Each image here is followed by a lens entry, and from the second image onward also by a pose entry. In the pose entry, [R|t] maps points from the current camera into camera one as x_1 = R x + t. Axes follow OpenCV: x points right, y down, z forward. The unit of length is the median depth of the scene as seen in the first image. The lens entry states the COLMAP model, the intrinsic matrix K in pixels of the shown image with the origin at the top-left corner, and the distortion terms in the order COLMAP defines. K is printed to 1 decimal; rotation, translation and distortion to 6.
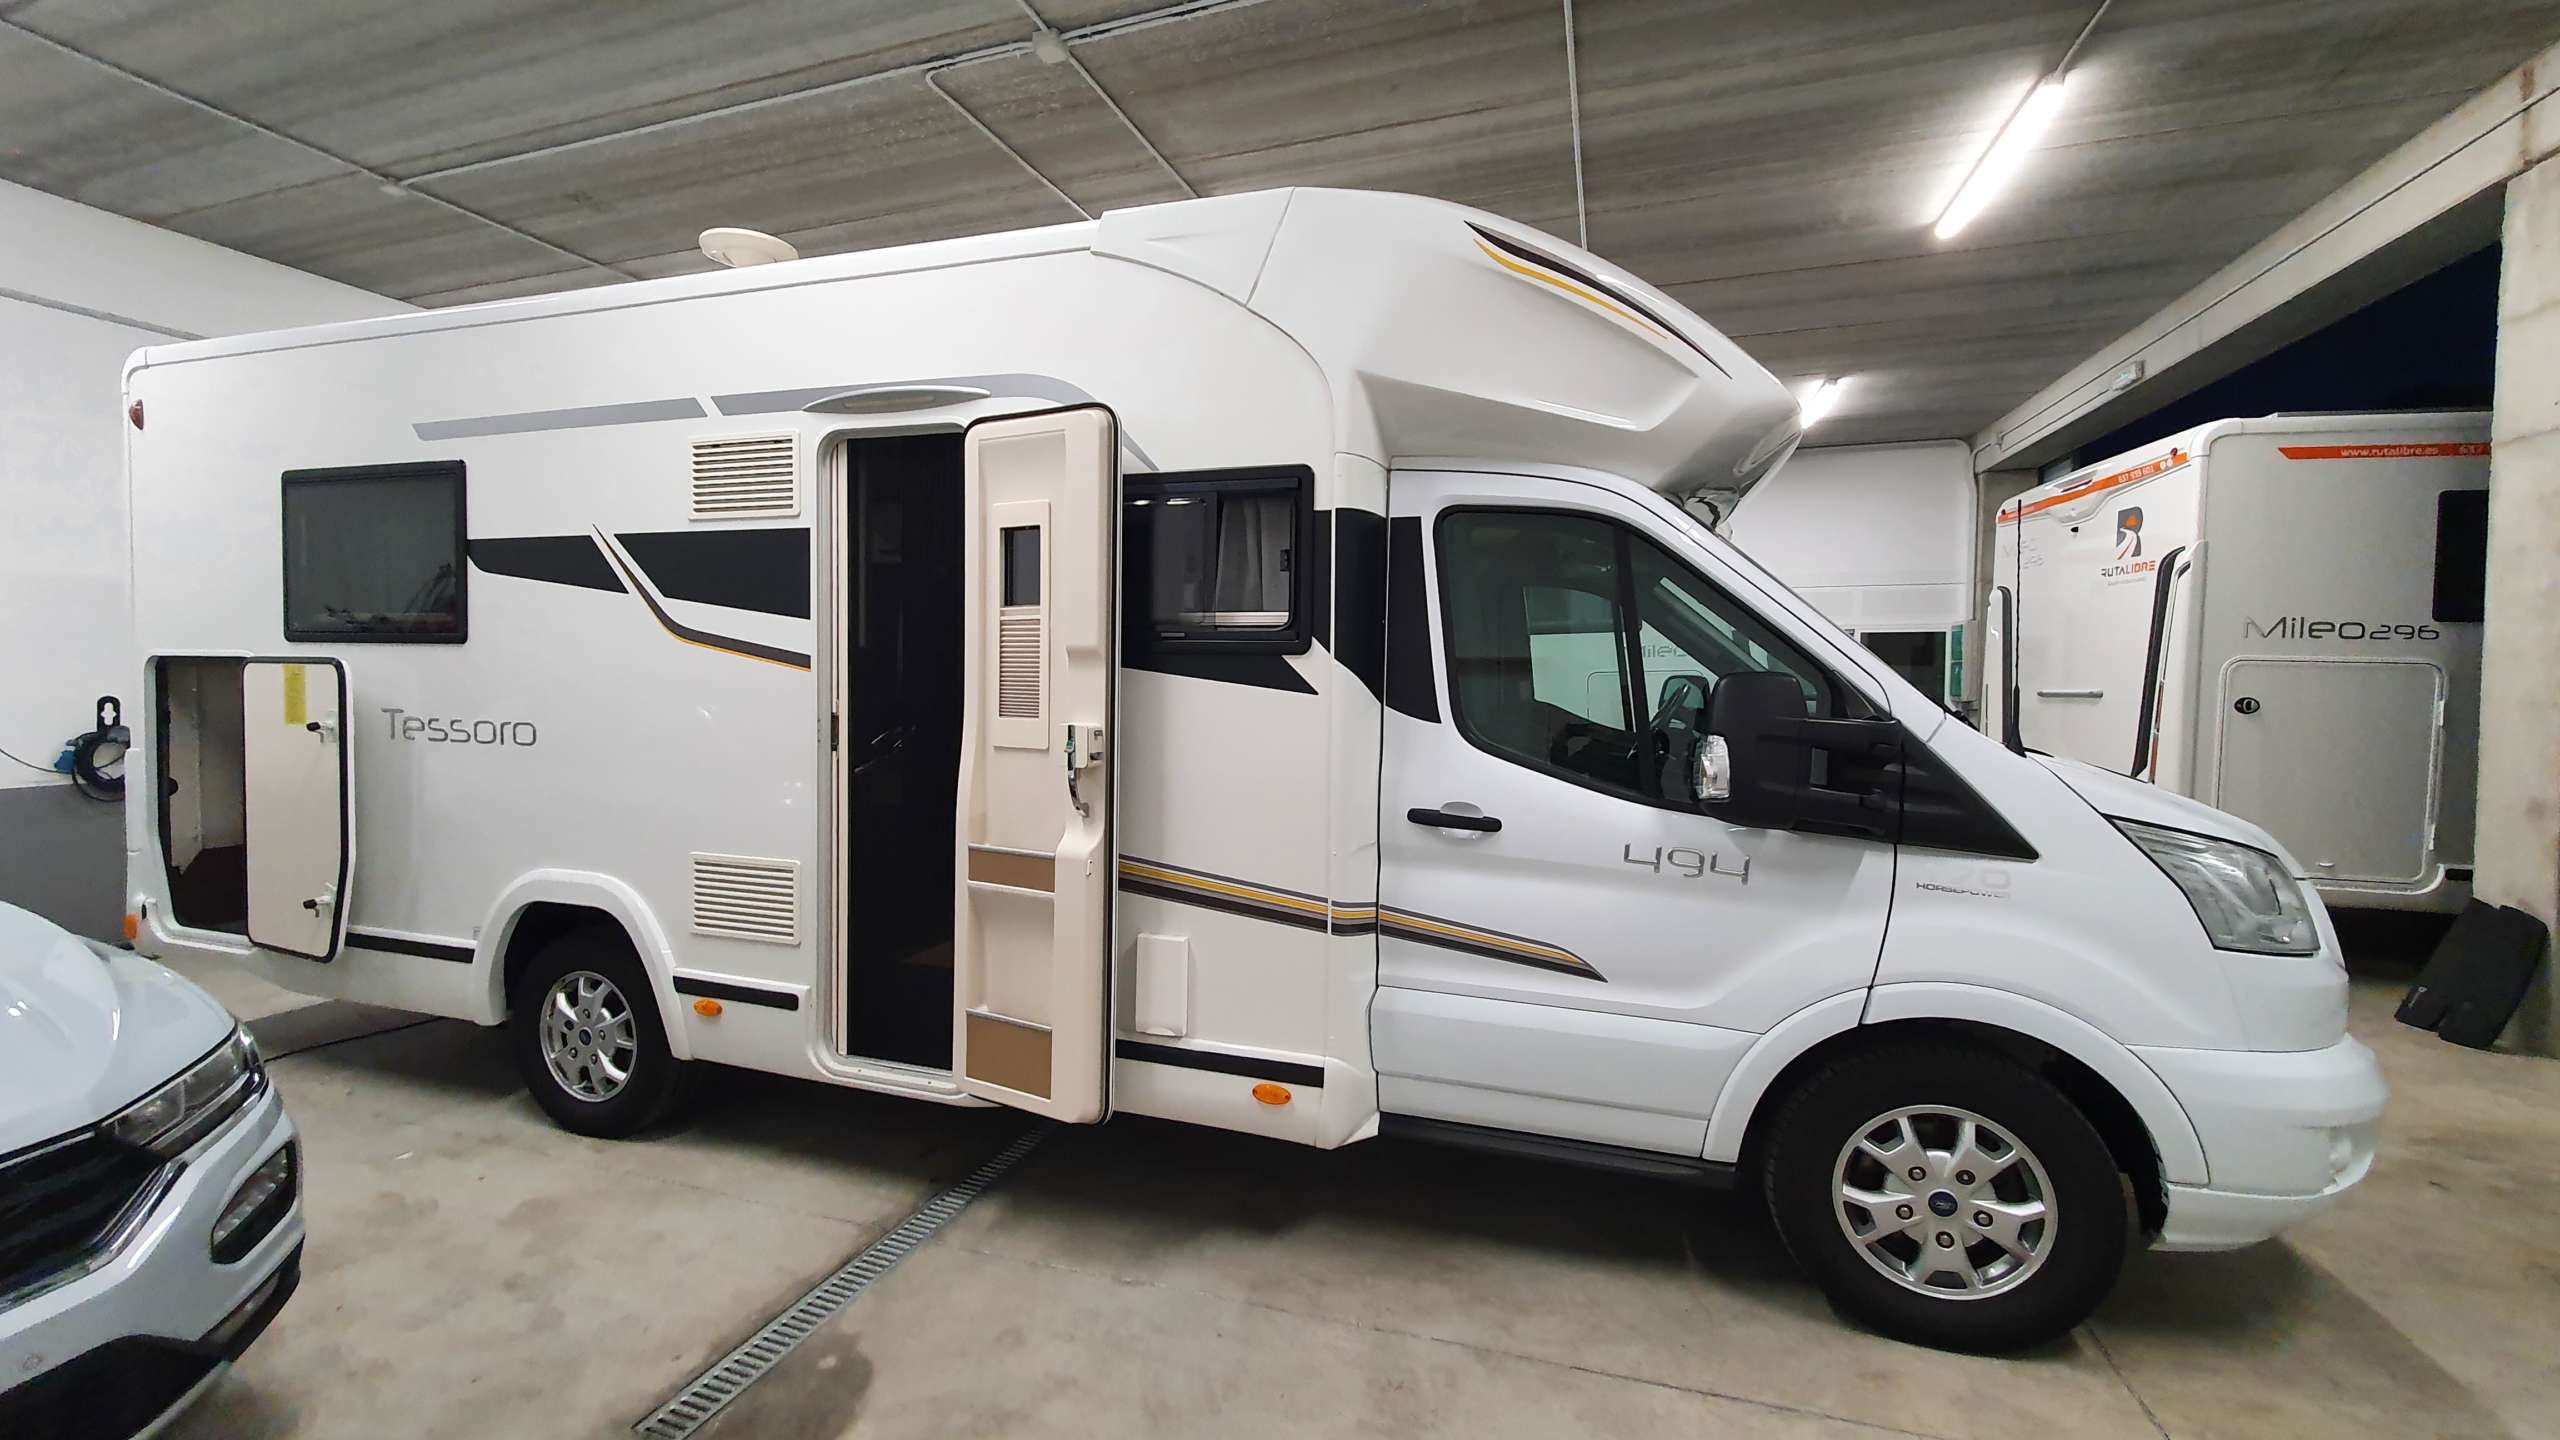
lens RADIAL K [[1016.4, 0, 1272.2], [0, 1016.4, 712.1], [0, 0, 1]] dist [0.006727, -0.000376]
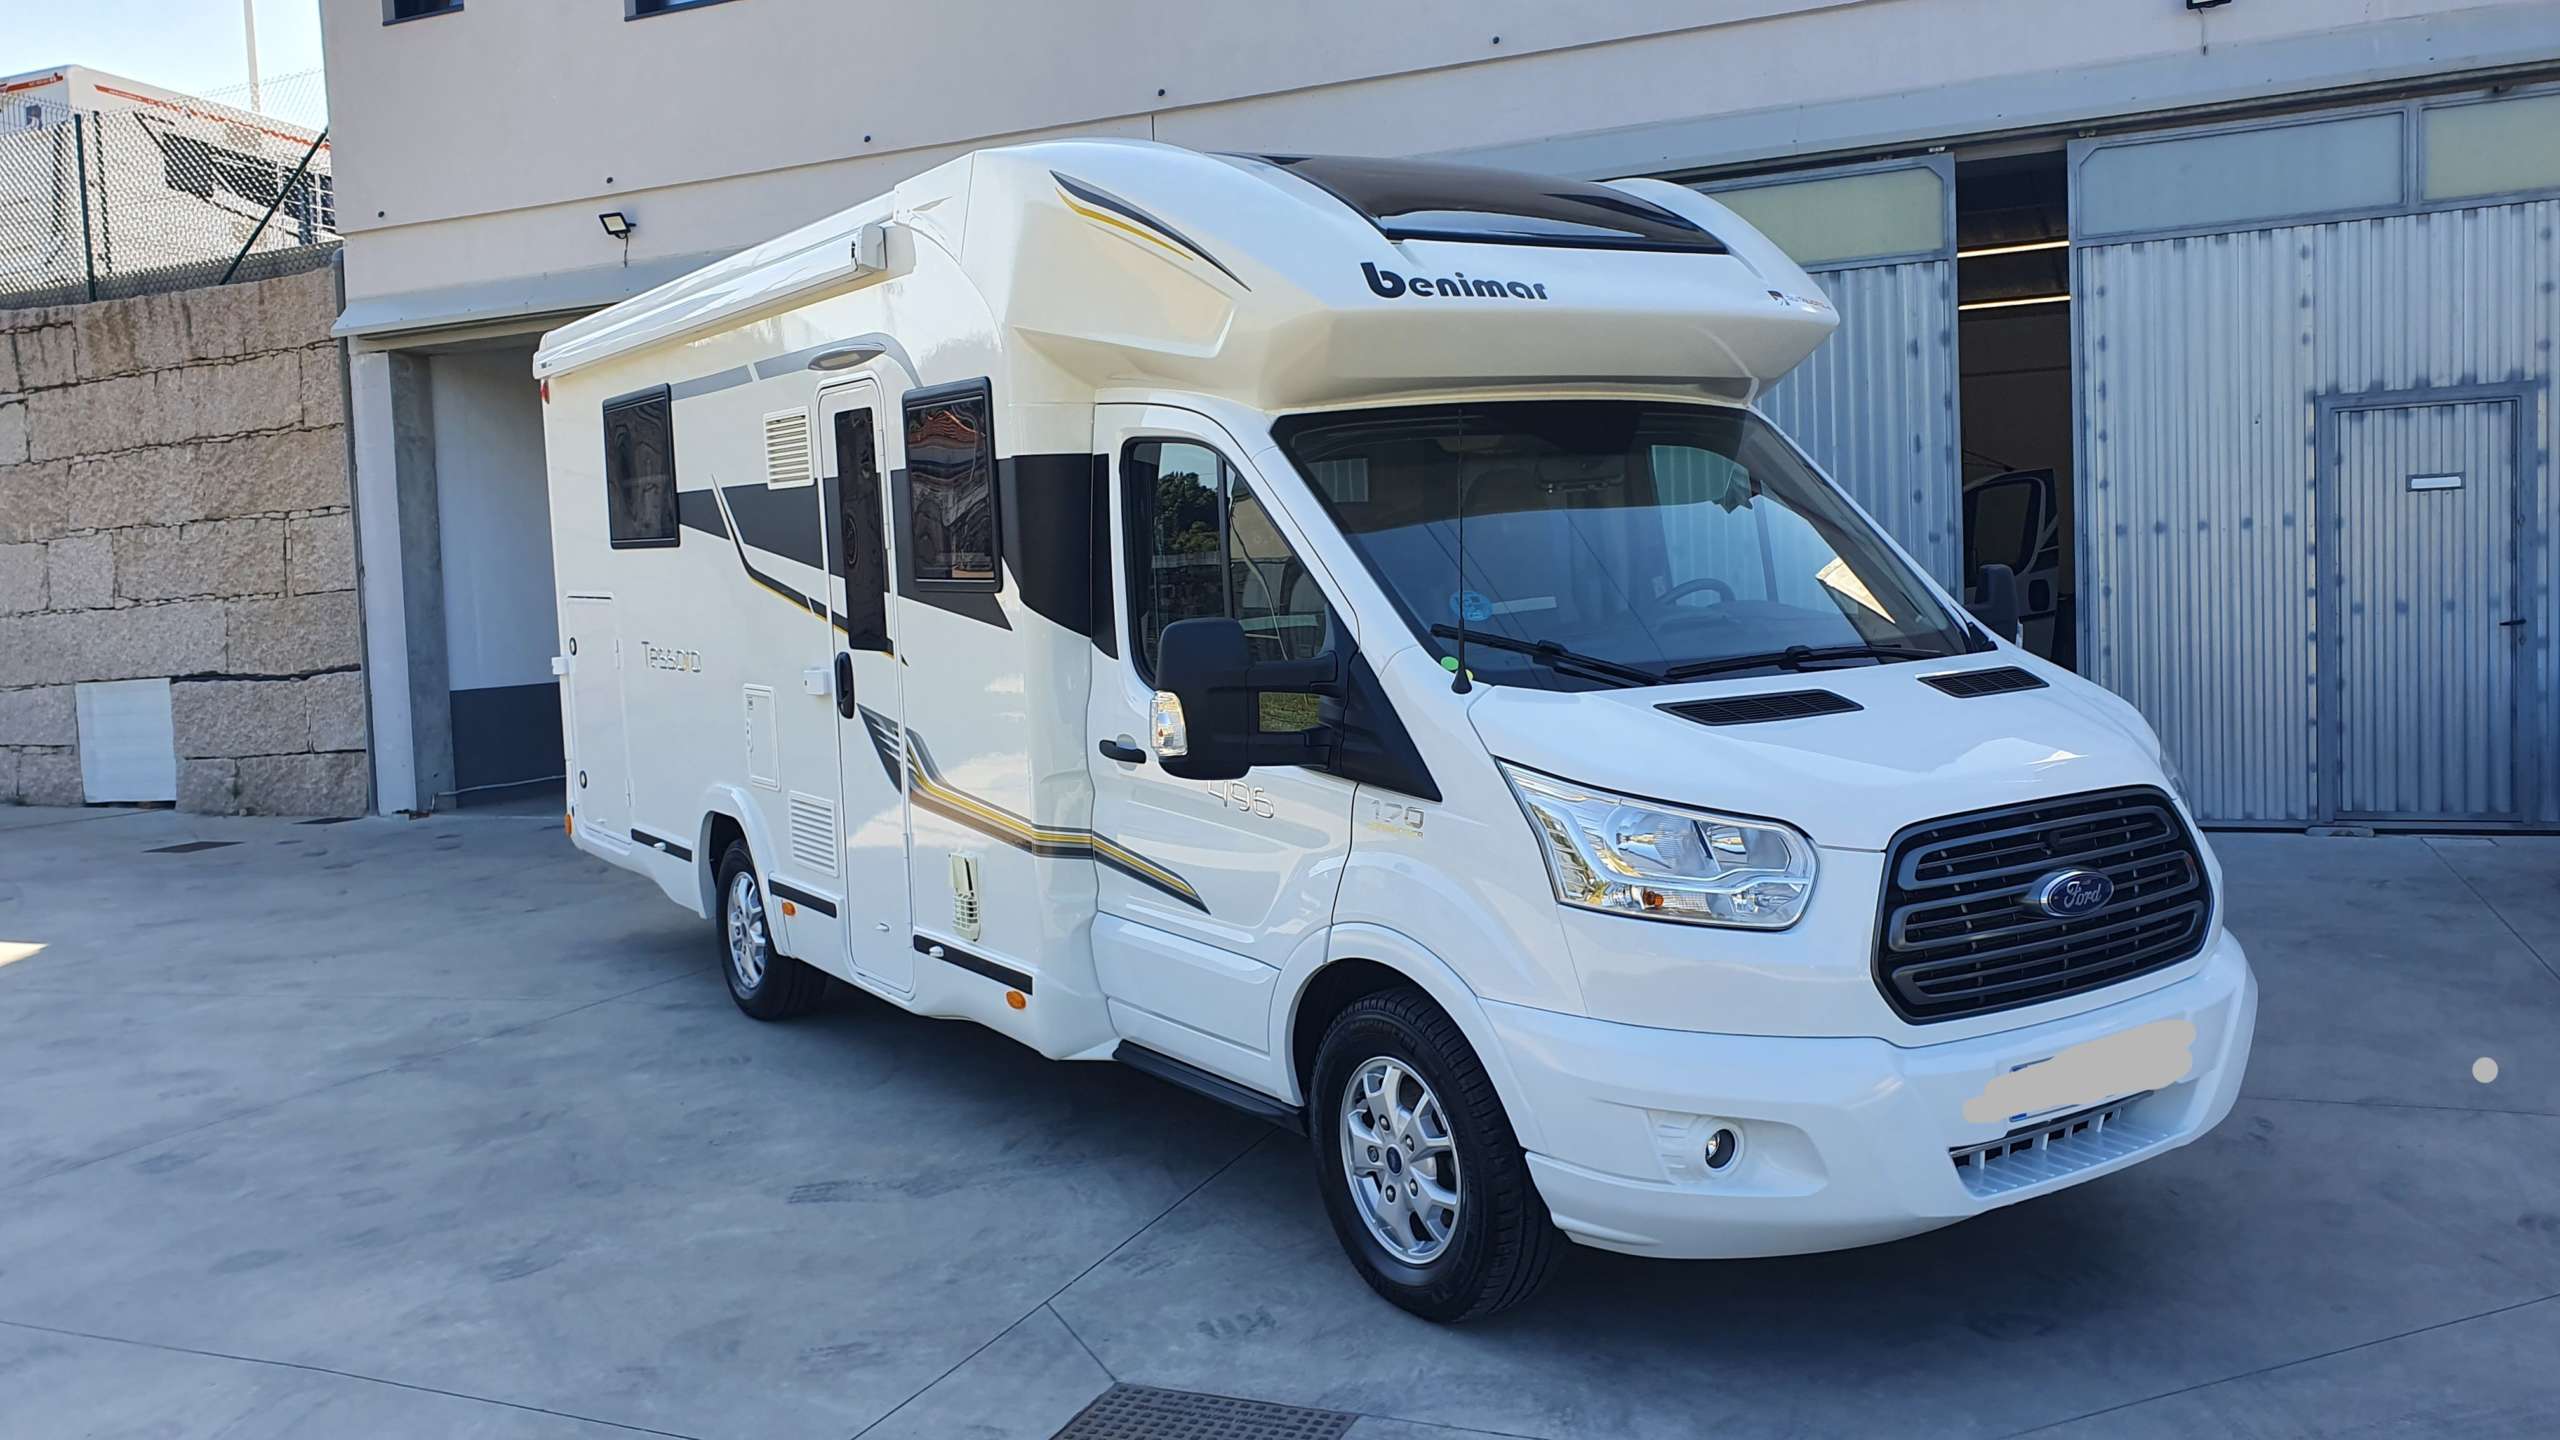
lens RADIAL K [[1977.0, 0, 1278.7], [0, 1977.0, 702.4], [0, 0, 1]] dist [0.028080, -0.006903]
pose [[0.785737, 0.008851, -0.618497, 1.486994], [0.028017, 0.998362, 0.049879, -0.036380], [0.617926, -0.056520, 0.784202, -0.440098]]
